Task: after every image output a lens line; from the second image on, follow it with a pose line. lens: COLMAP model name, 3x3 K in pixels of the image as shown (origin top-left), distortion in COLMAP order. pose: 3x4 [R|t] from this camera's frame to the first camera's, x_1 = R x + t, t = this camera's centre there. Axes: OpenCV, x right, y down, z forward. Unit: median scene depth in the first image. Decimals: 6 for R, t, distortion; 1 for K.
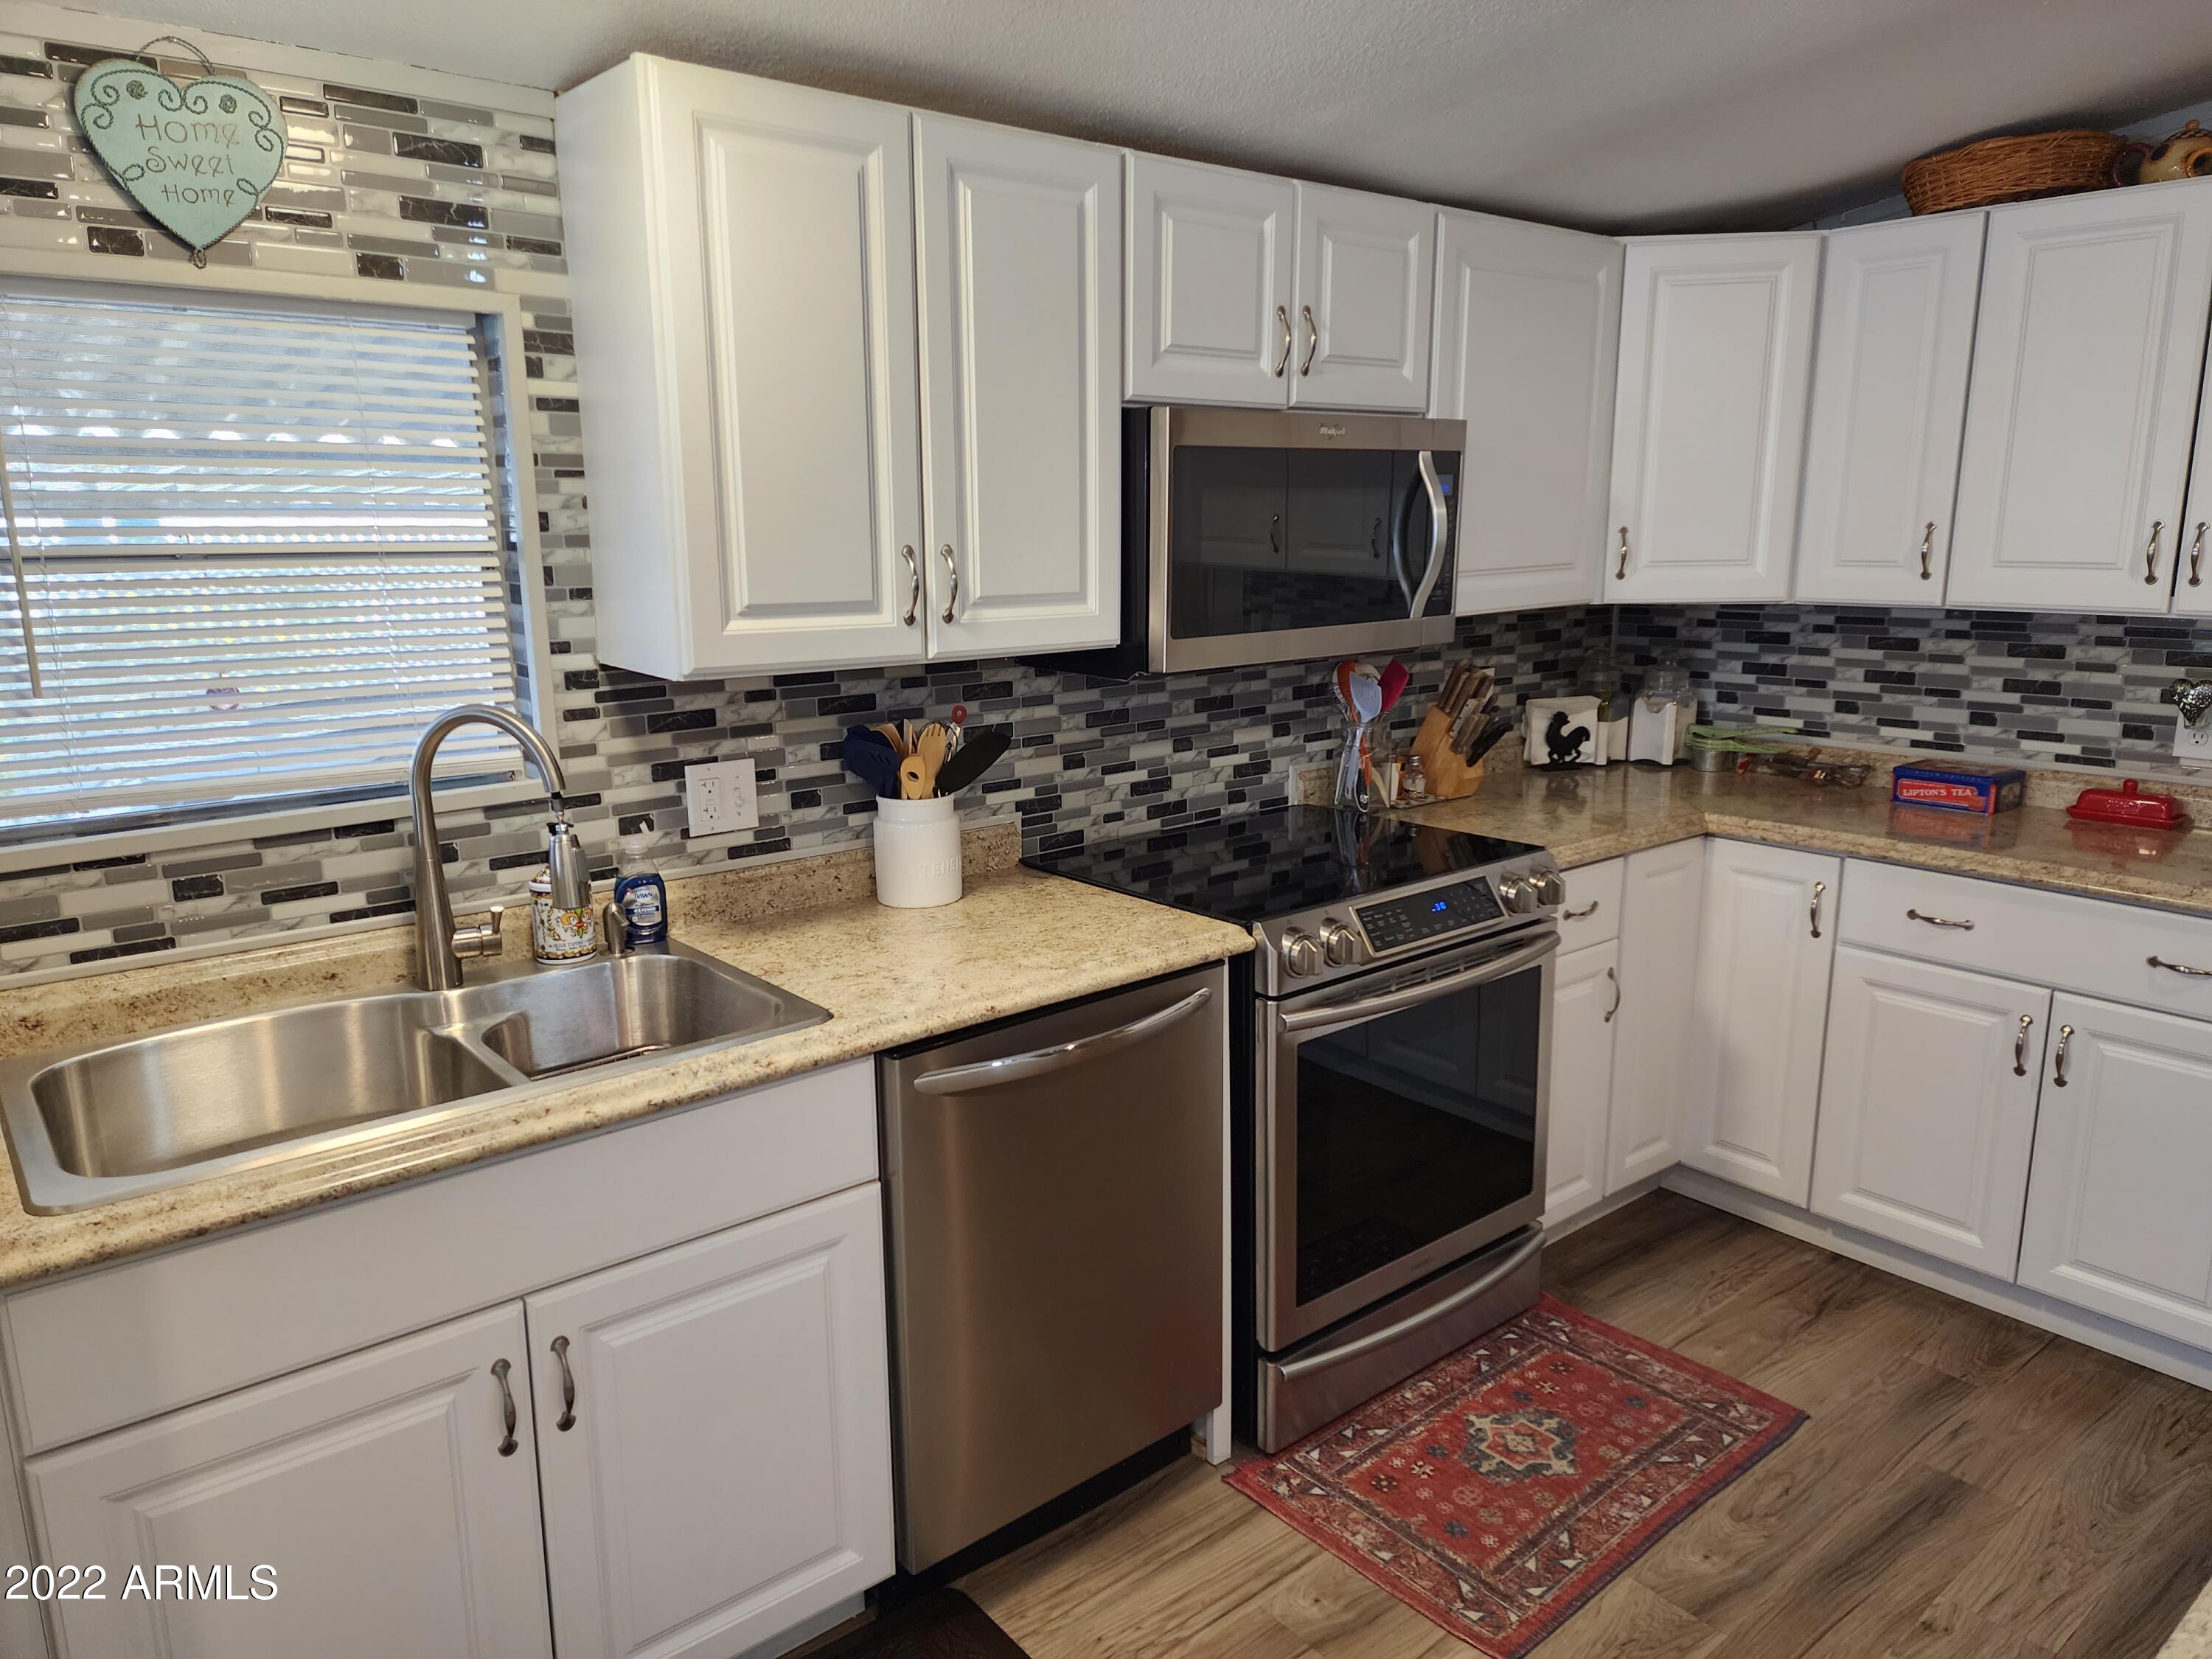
lens RADIAL K [[1487.7, 0, 1109.2], [0, 1487.7, 826.1], [0, 0, 1]] dist [0.093614, -0.079880]
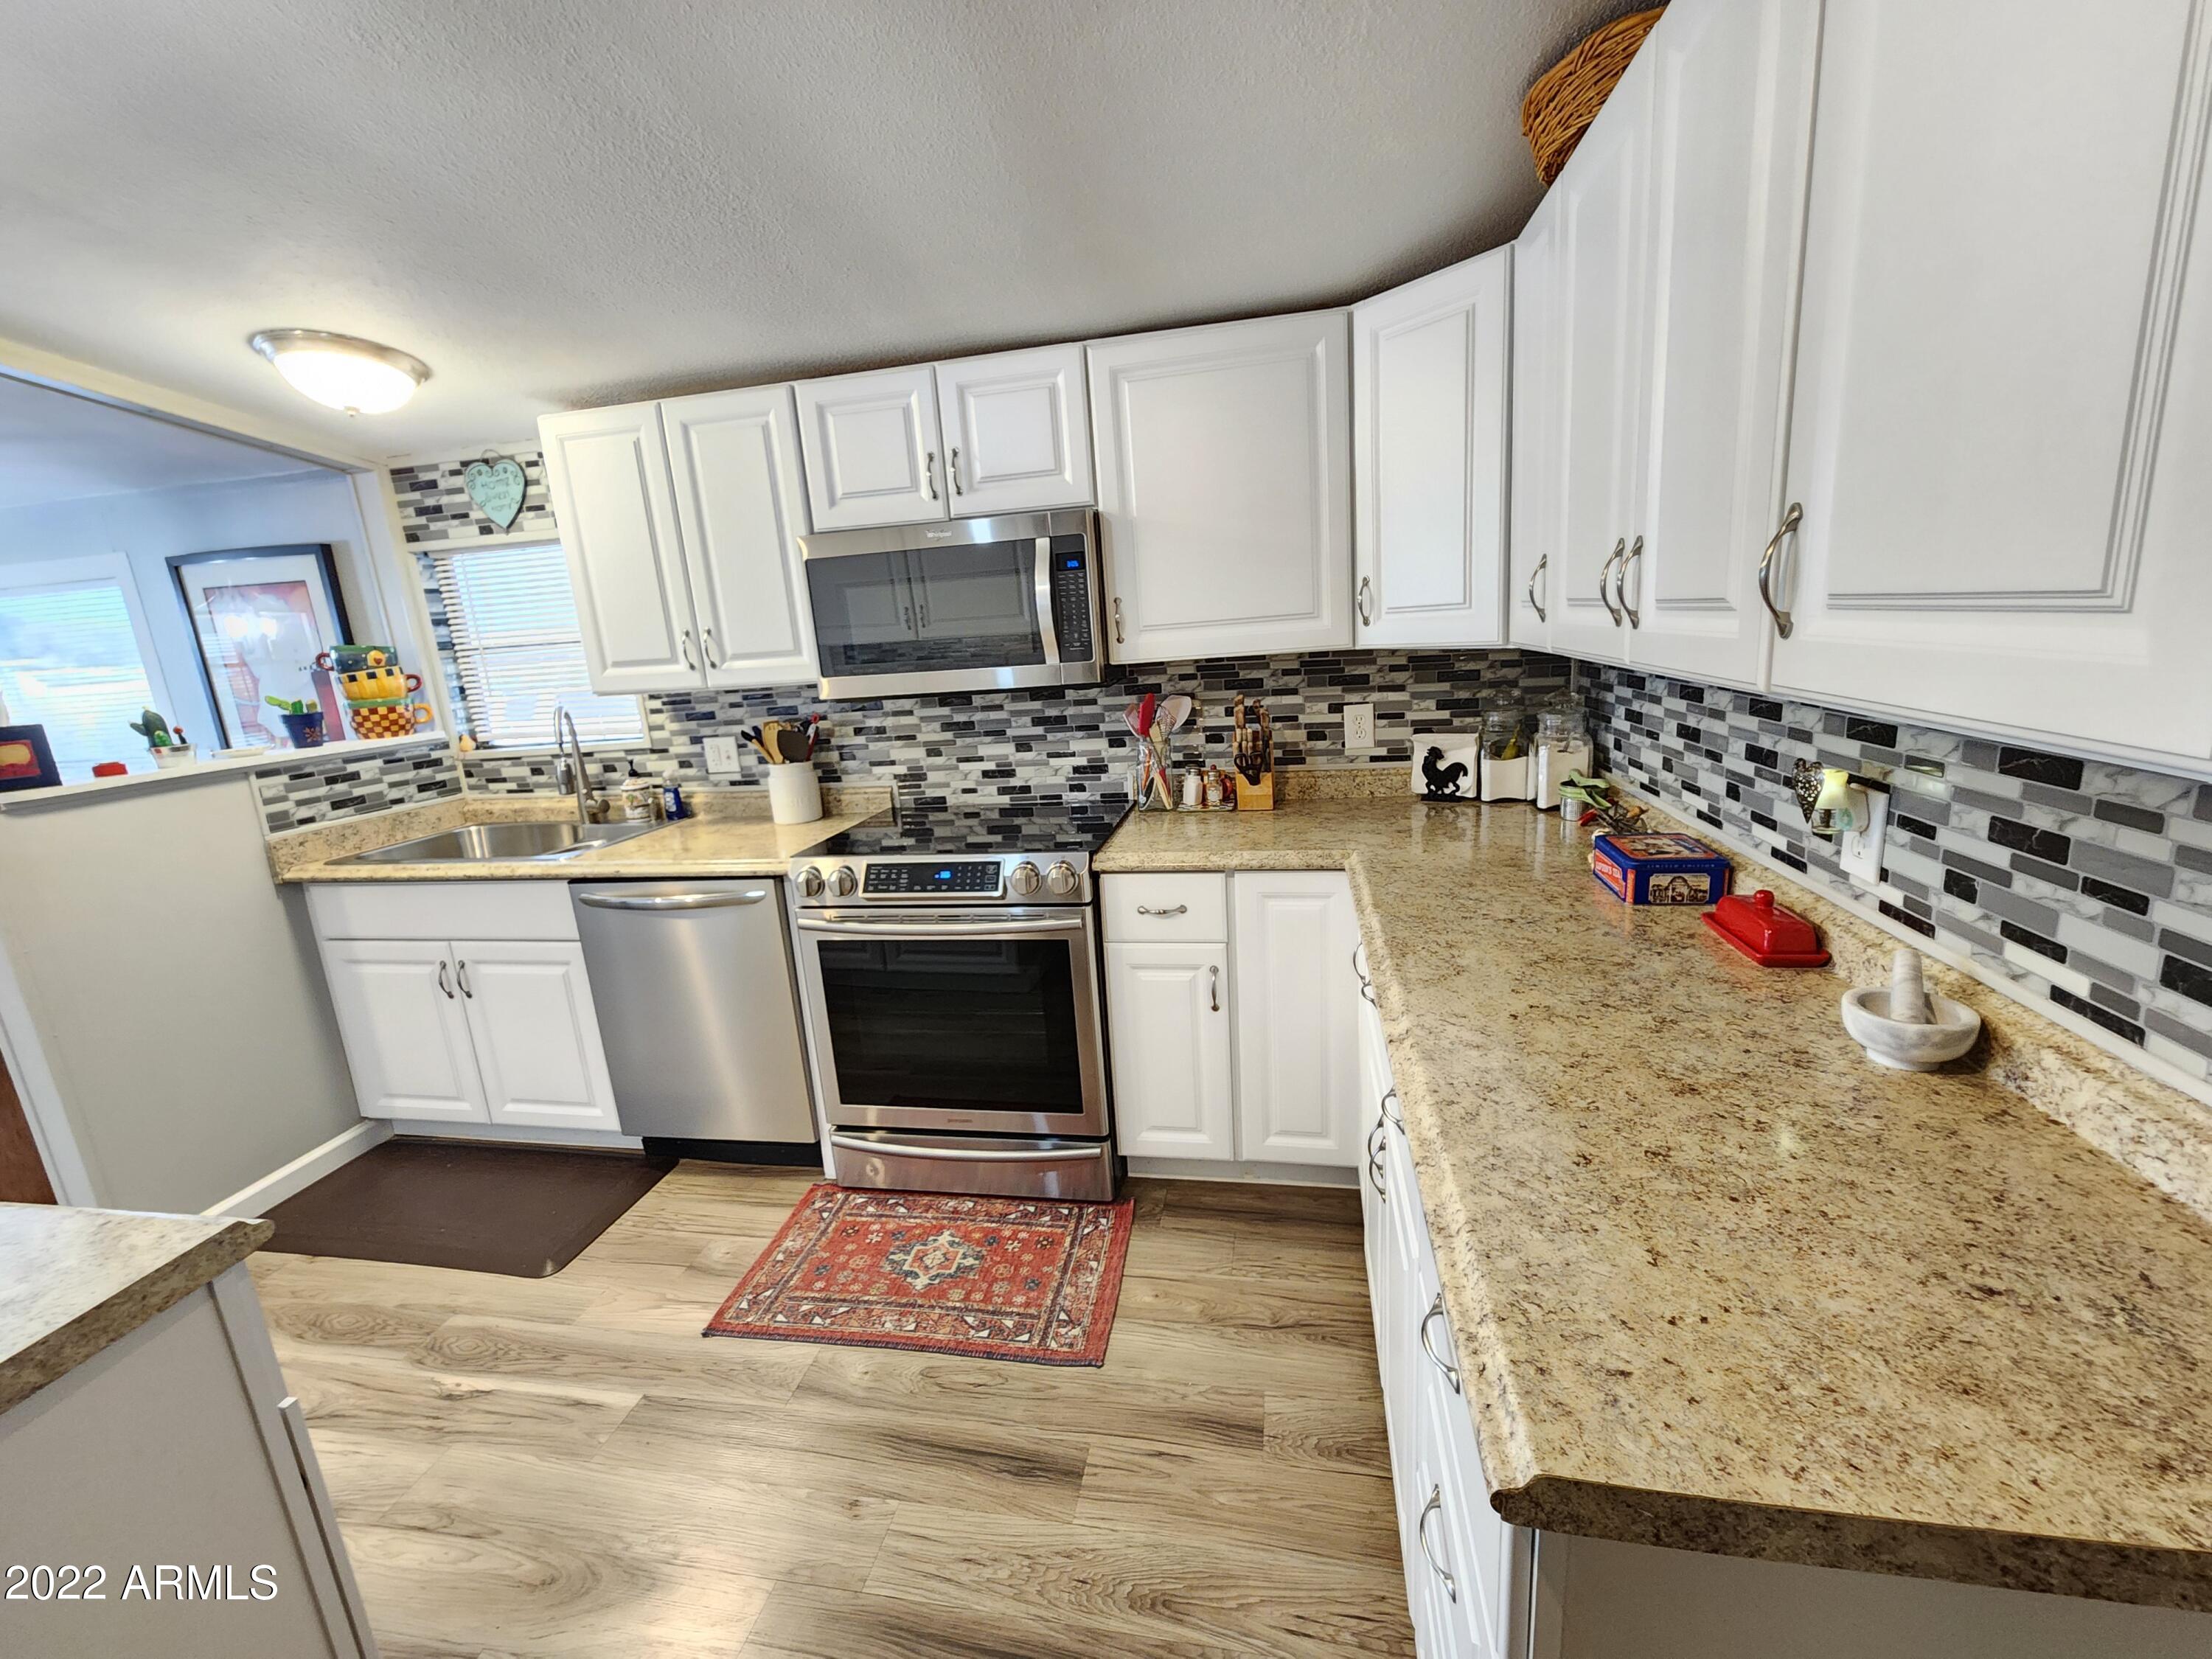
lens RADIAL K [[918.0, 0, 1101.9], [0, 918.0, 827.4], [0, 0, 1]] dist [0.000218, -0.000218]
pose [[0.631352, 0.135904, -0.763495, 0.909908], [-0.096385, 0.990642, 0.096634, -0.081399], [0.769484, 0.012579, 0.638543, 0.538248]]
